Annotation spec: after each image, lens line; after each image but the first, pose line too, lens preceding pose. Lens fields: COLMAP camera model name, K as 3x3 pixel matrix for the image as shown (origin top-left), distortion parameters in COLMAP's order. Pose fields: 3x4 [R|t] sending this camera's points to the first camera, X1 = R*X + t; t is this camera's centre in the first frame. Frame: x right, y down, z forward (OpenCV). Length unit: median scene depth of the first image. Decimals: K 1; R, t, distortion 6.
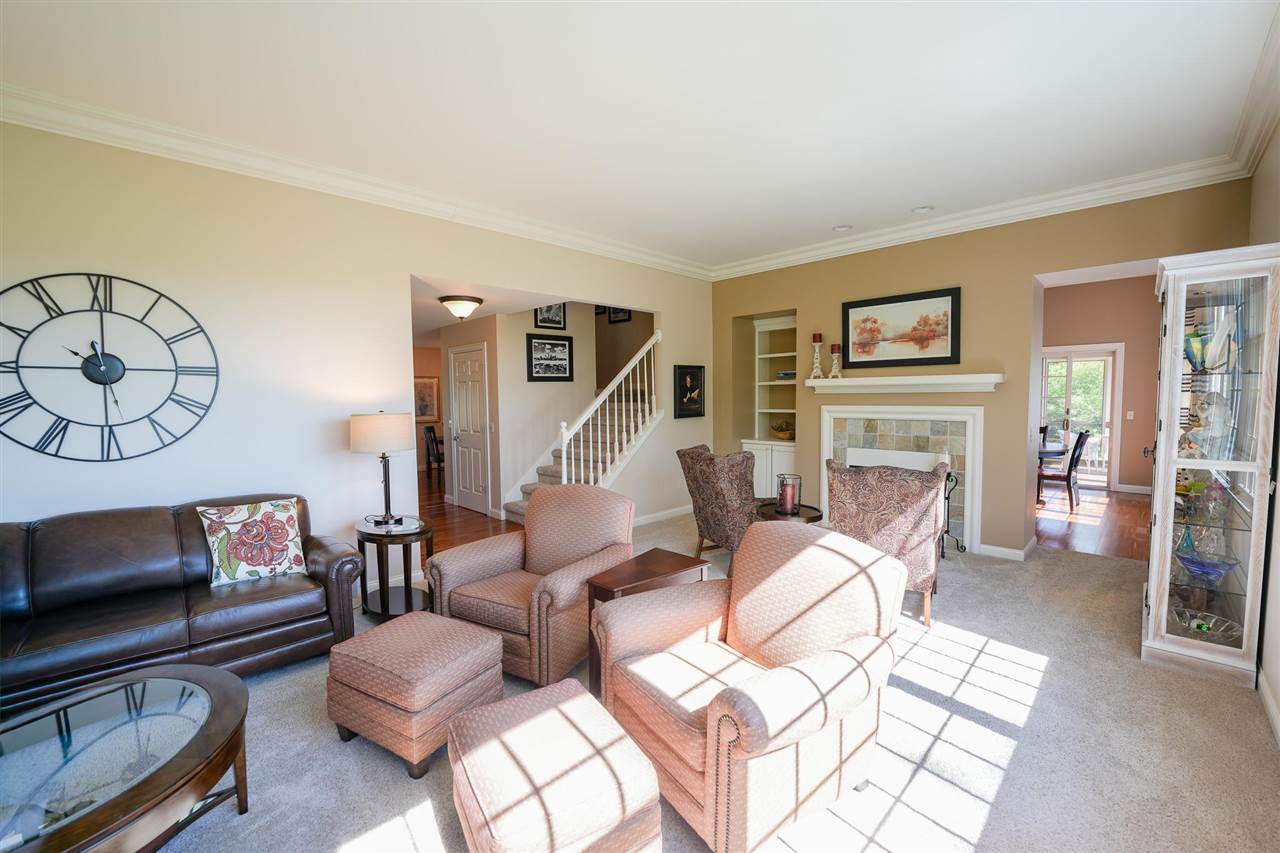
lens RADIAL K [[505.7, 0, 664.0], [0, 505.7, 435.3], [0, 0, 1]] dist [-0.019400, 0.000046]
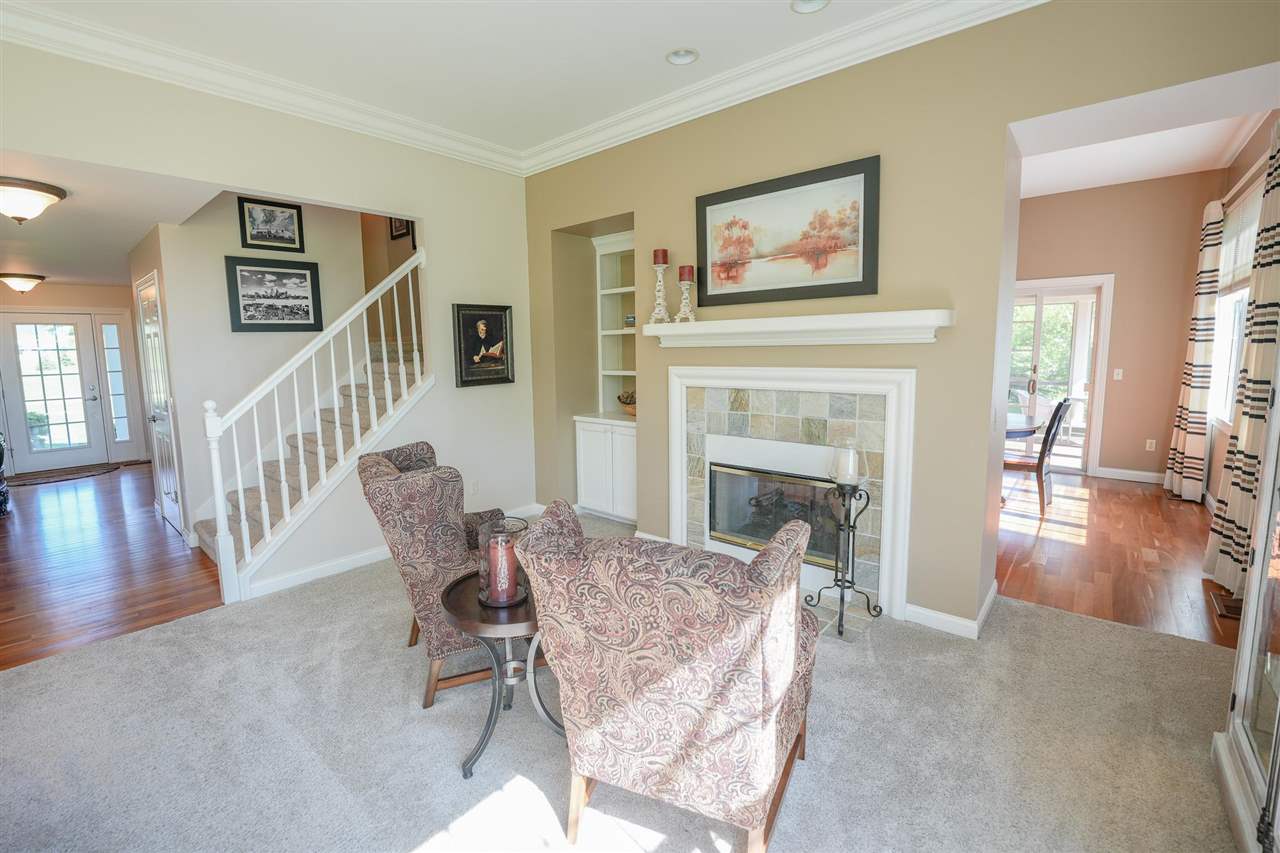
lens RADIAL K [[520.6, 0, 640.2], [0, 520.6, 418.3], [0, 0, 1]] dist [-0.022413, 0.000310]
pose [[0.998567, -0.012765, 0.051972, 0.249652], [0.009866, 0.998402, 0.055645, -0.031889], [-0.052599, -0.055052, 0.997097, 0.364178]]
